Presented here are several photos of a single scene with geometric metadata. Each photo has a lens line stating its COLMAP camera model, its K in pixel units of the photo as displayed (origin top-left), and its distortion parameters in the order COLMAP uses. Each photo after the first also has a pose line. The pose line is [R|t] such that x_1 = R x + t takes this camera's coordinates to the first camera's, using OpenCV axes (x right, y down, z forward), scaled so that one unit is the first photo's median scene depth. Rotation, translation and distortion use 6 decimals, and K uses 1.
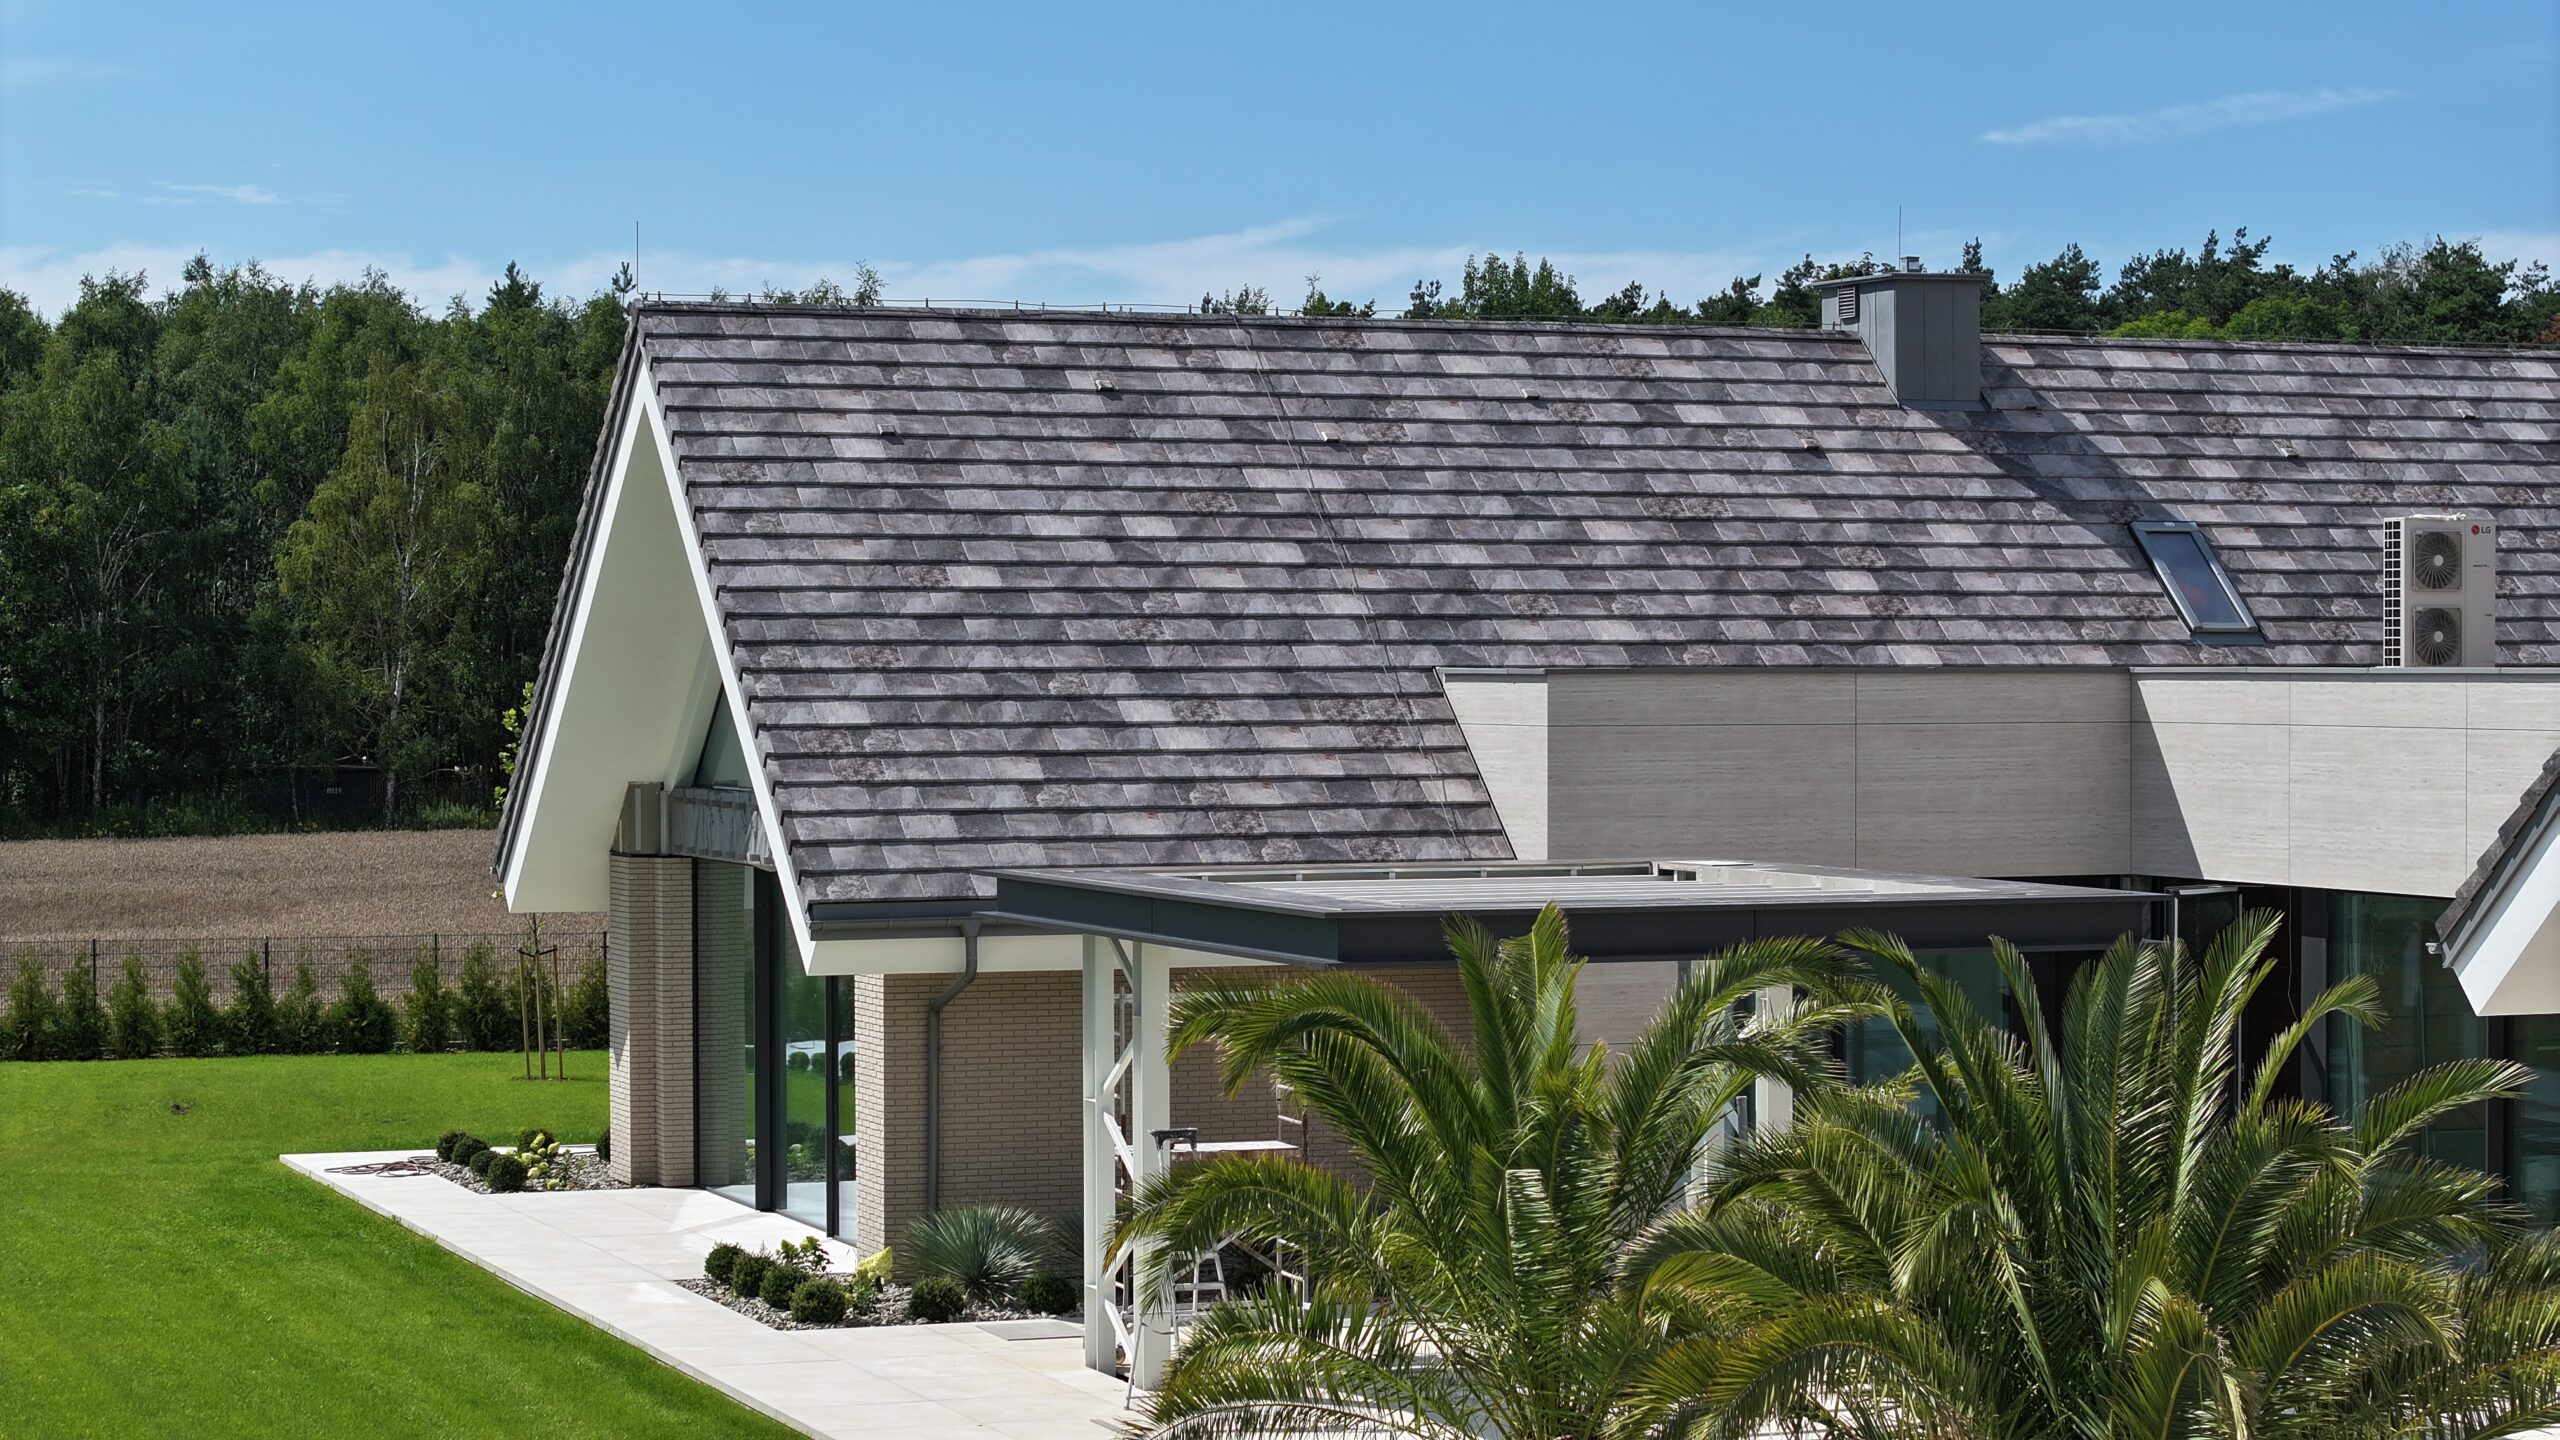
lens RADIAL K [[5226.3, 0, 1283.8], [0, 5226.3, 719.4], [0, 0, 1]] dist [-0.101644, 0.000000]
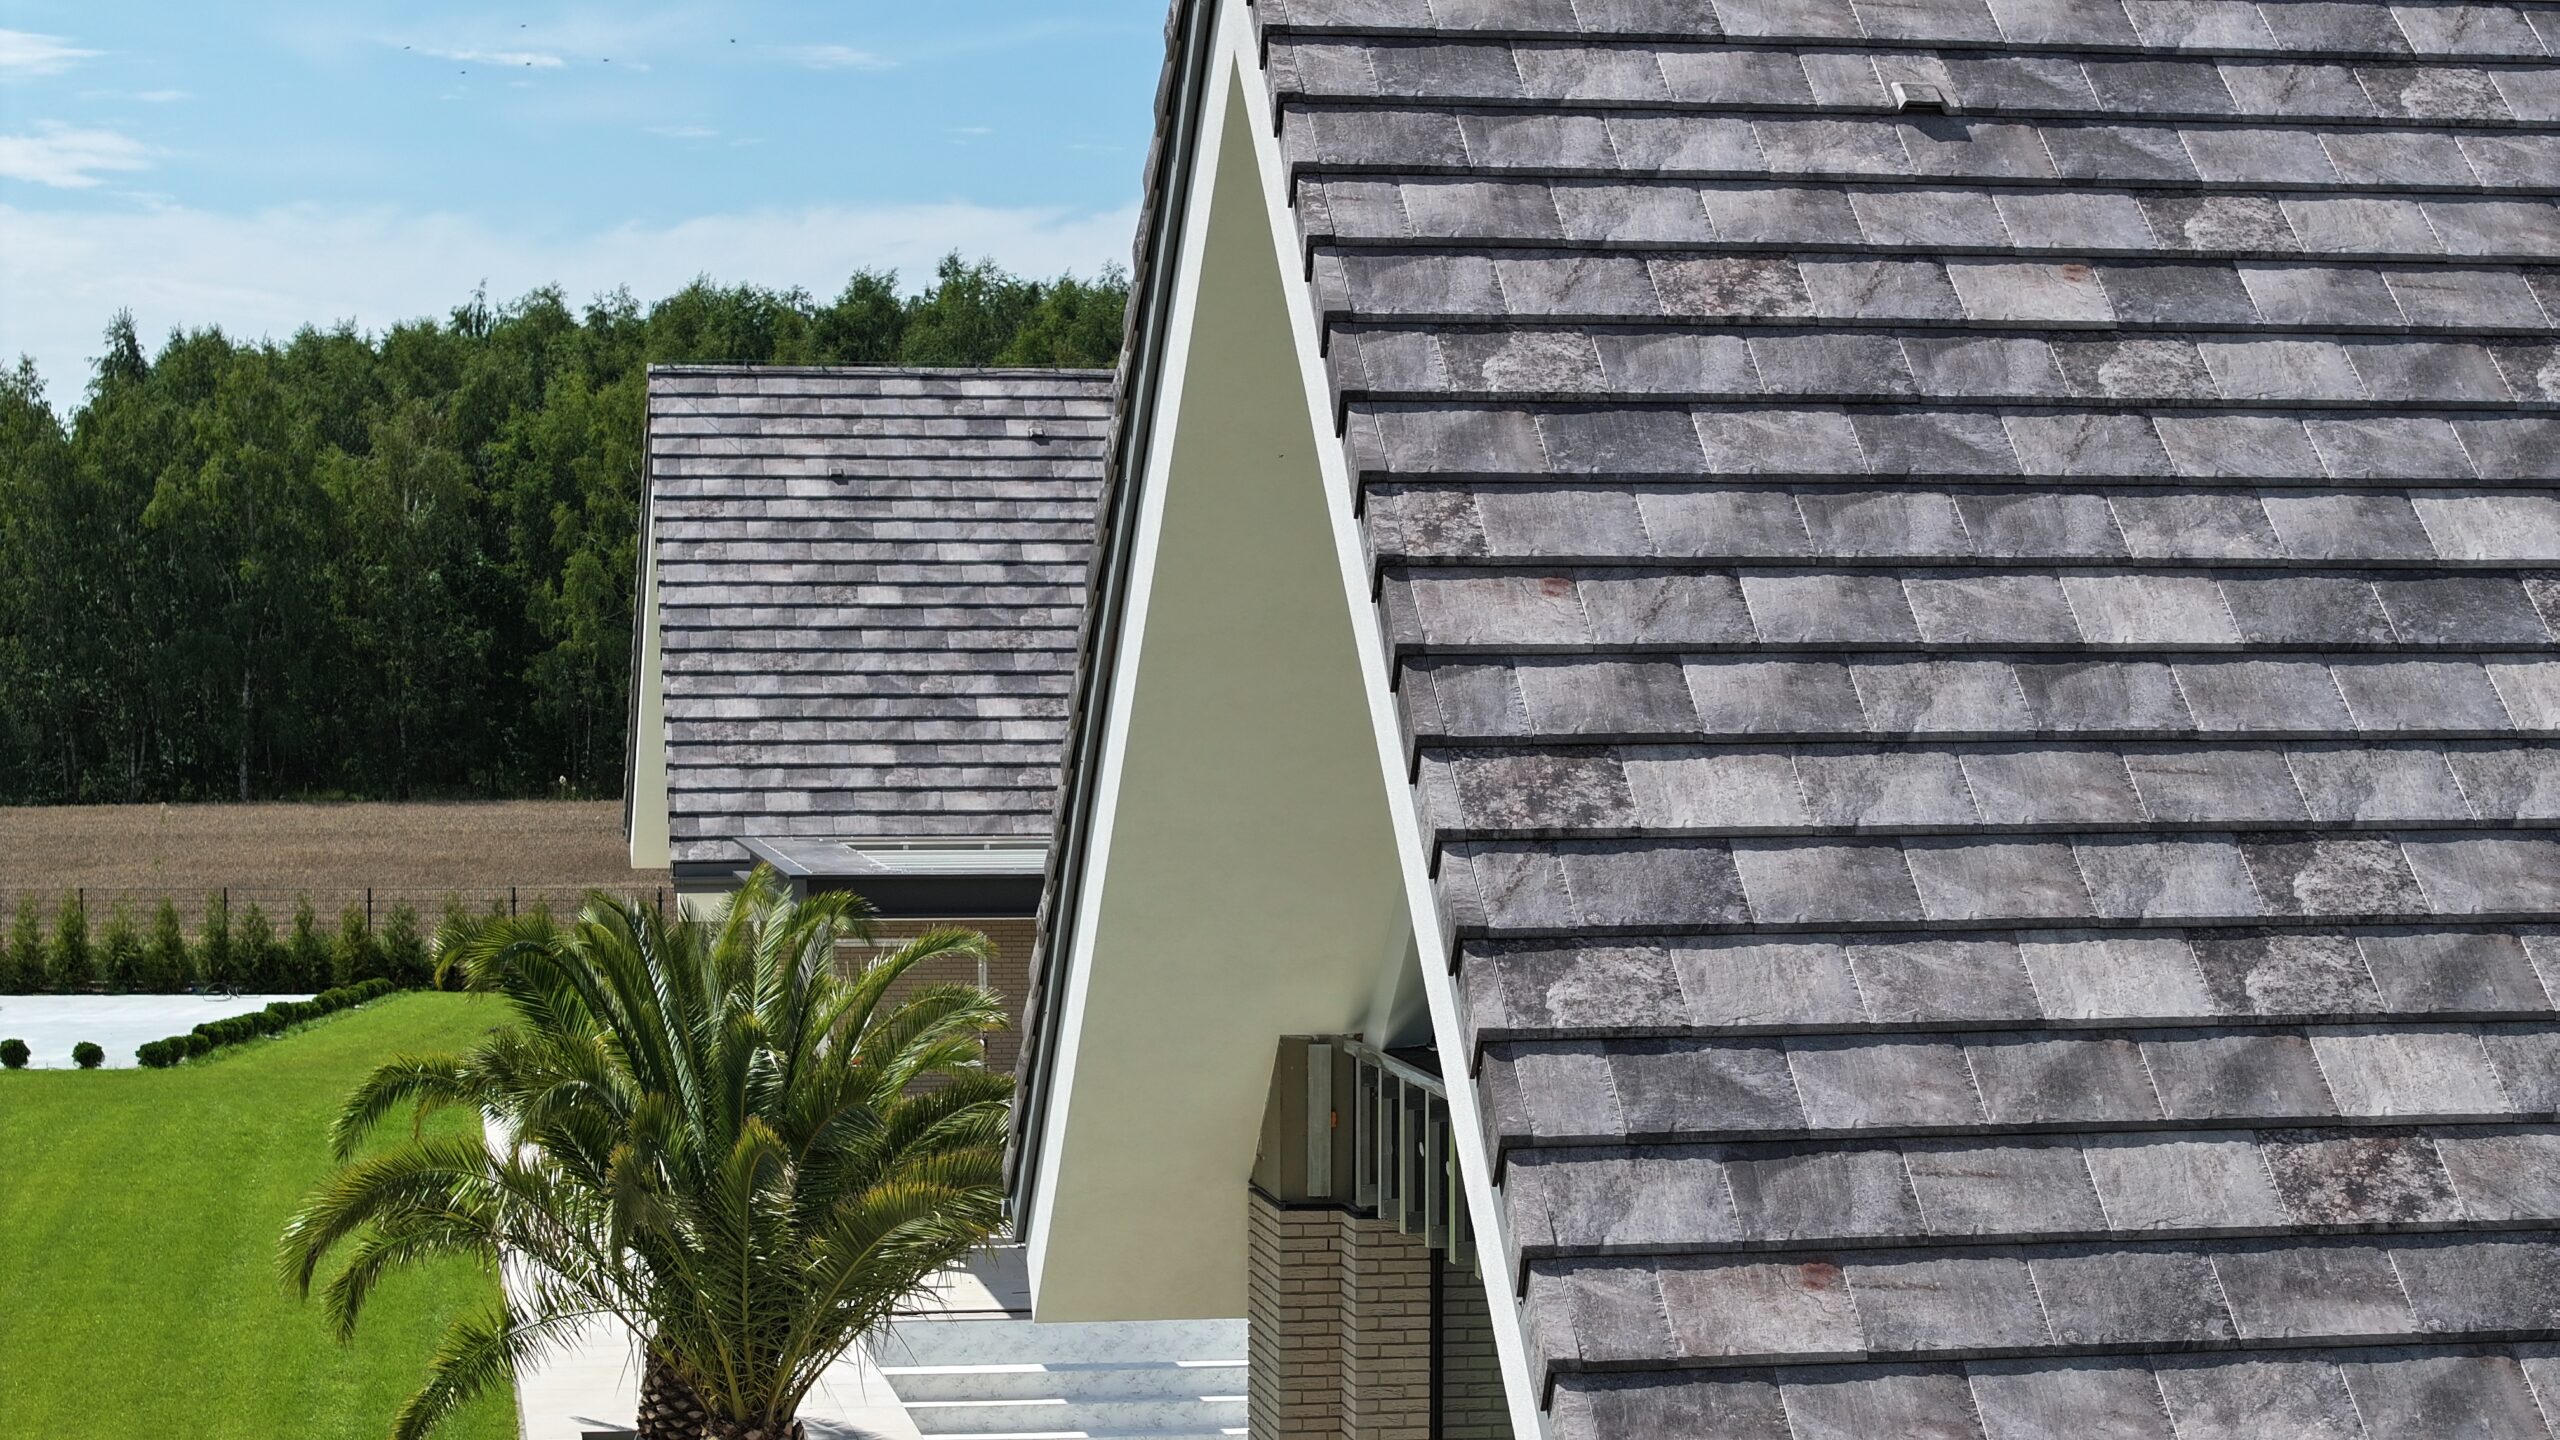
lens RADIAL K [[5226.3, 0, 1280.1], [0, 5226.3, 717.4], [0, 0, 1]] dist [-0.101644, 0.000000]
pose [[0.980117, 0.006178, -0.198325, 0.272368], [-0.004653, 0.999956, 0.008153, -0.009290], [0.198367, -0.007068, 0.980102, -0.170018]]
